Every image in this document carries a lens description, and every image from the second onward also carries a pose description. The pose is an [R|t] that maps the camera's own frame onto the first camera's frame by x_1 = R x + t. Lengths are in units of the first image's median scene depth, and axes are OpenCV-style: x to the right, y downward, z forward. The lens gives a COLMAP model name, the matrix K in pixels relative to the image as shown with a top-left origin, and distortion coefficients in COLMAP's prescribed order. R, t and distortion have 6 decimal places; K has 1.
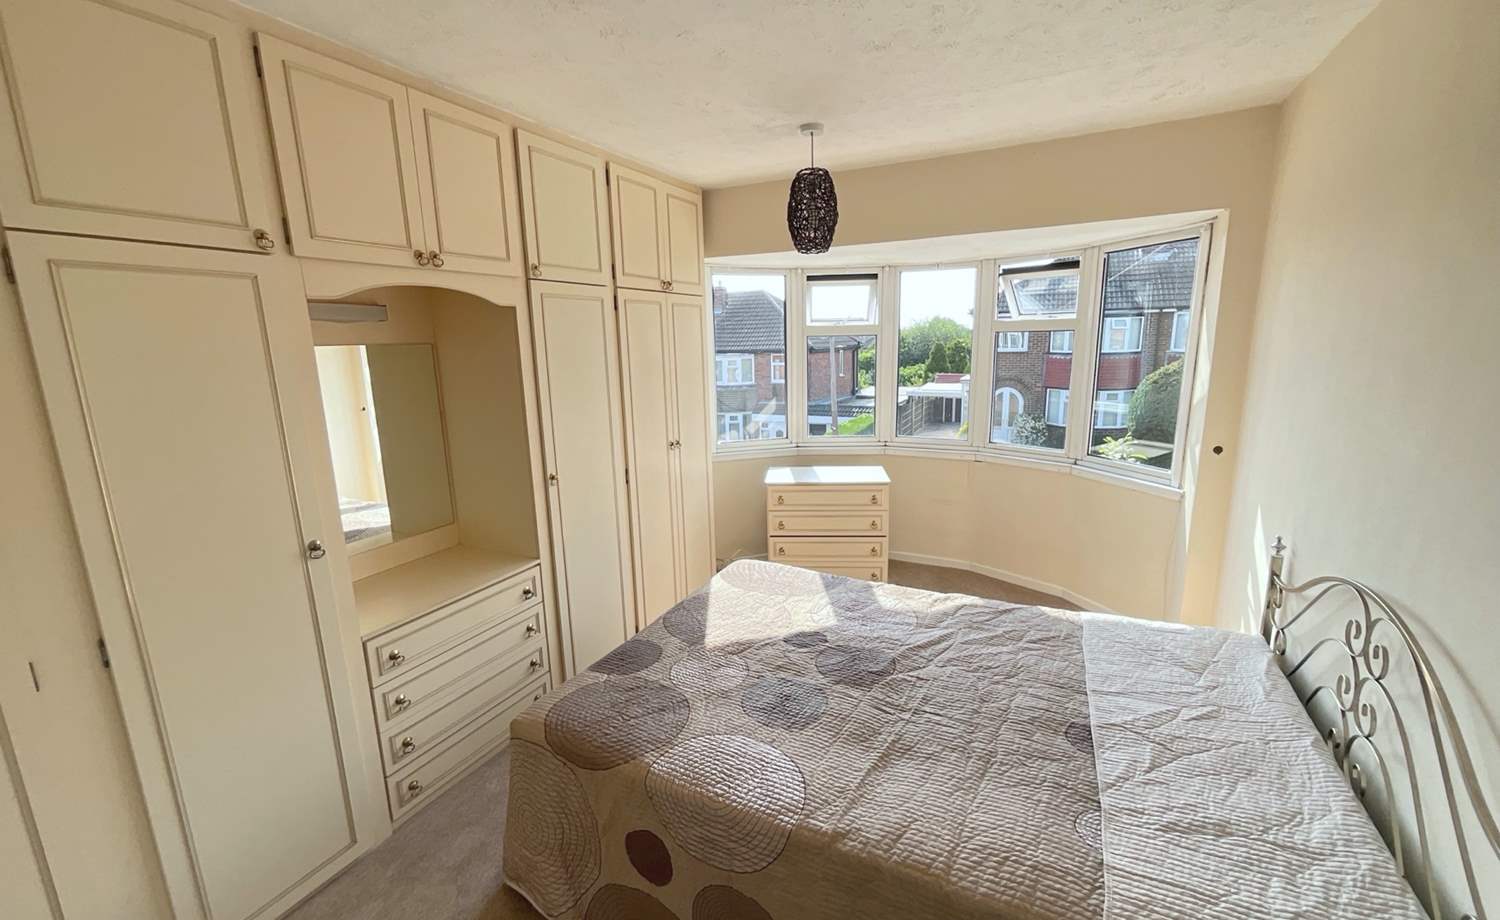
lens RADIAL K [[609.7, 0, 749.3], [0, 609.7, 460.9], [0, 0, 1]] dist [-0.003335, 0.000736]
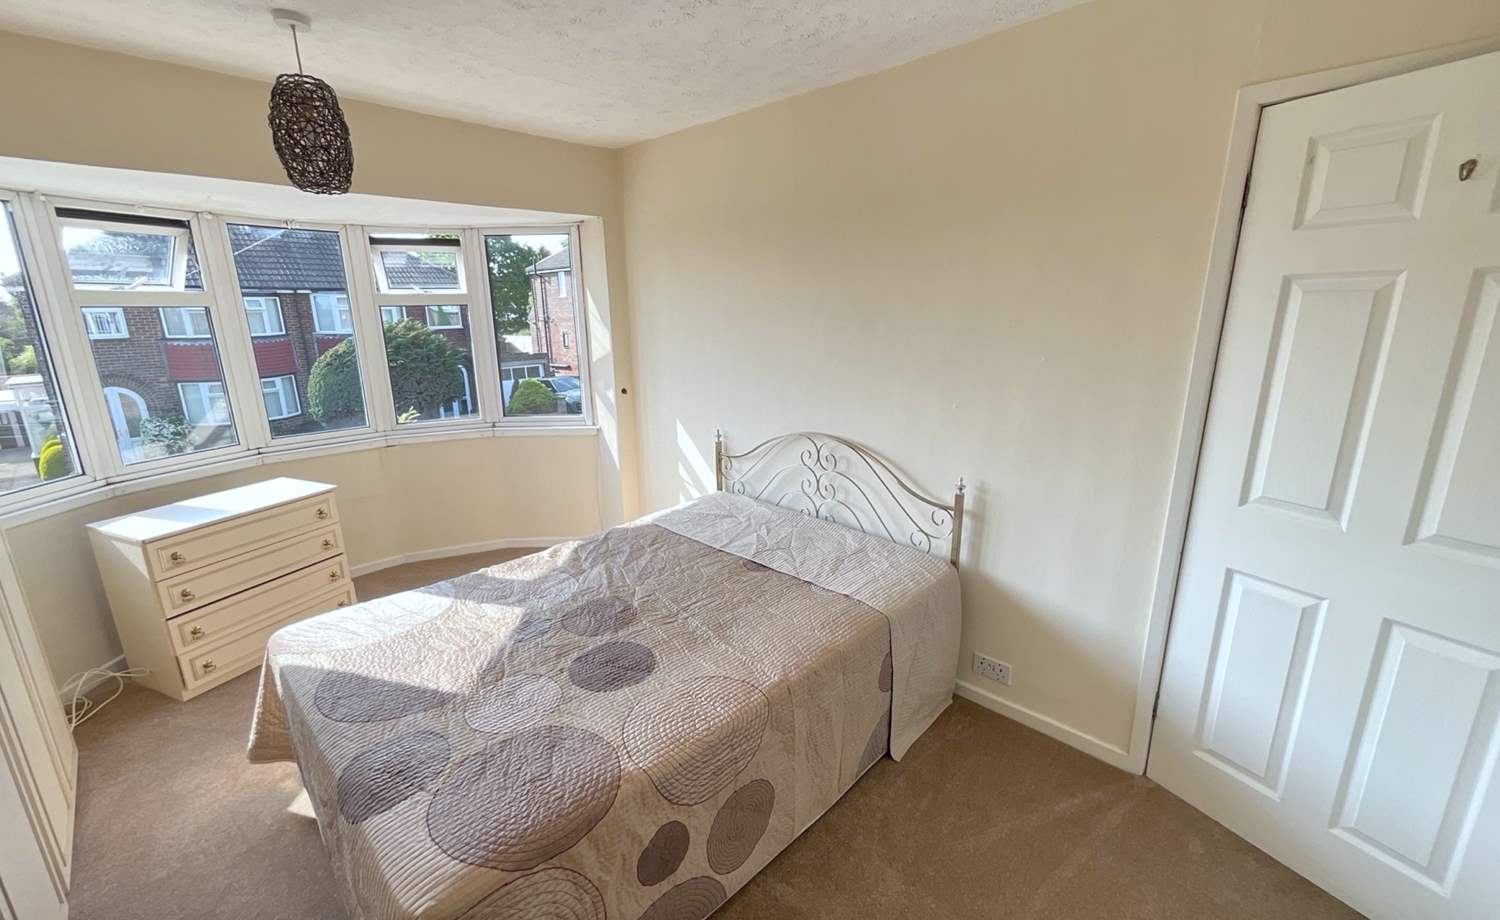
lens RADIAL K [[609.7, 0, 749.3], [0, 609.7, 460.9], [0, 0, 1]] dist [-0.003335, 0.000736]
pose [[0.298225, -0.215754, 0.929791, -0.508795], [0.191908, 0.967780, 0.163016, -0.036695], [-0.935004, 0.129819, 0.330021, 0.286099]]
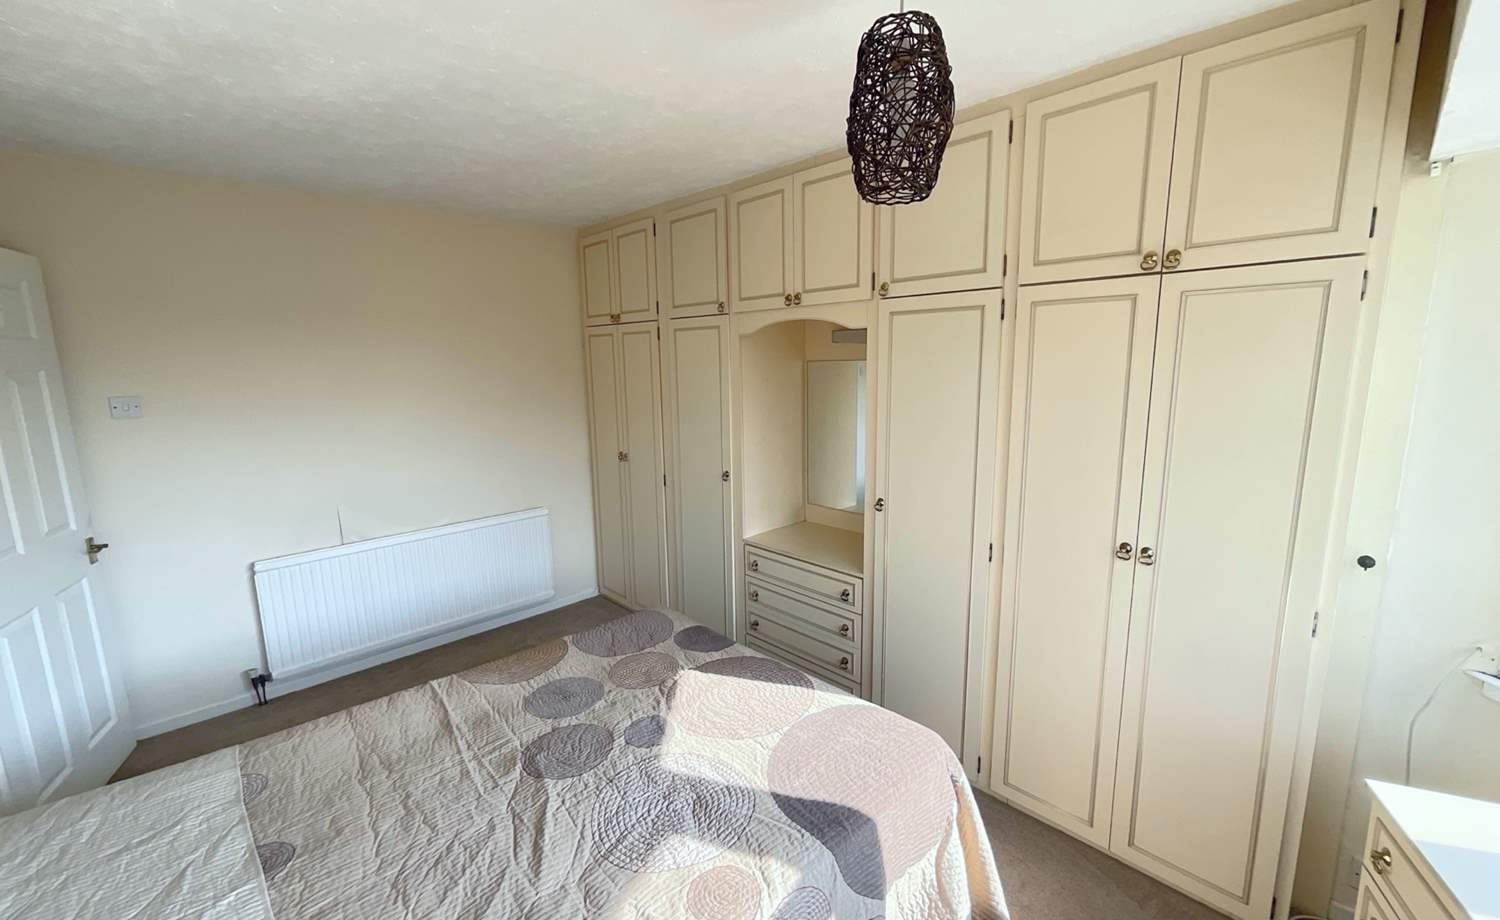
lens RADIAL K [[593.0, 0, 750.0], [0, 593.0, 460.0], [0, 0, 1]] dist [-0.030571, 0.000128]
pose [[-0.322458, 0.173643, -0.930521, 0.592678], [-0.174176, 0.955361, 0.238636, -0.219818], [0.930421, 0.239025, -0.277820, 1.035003]]
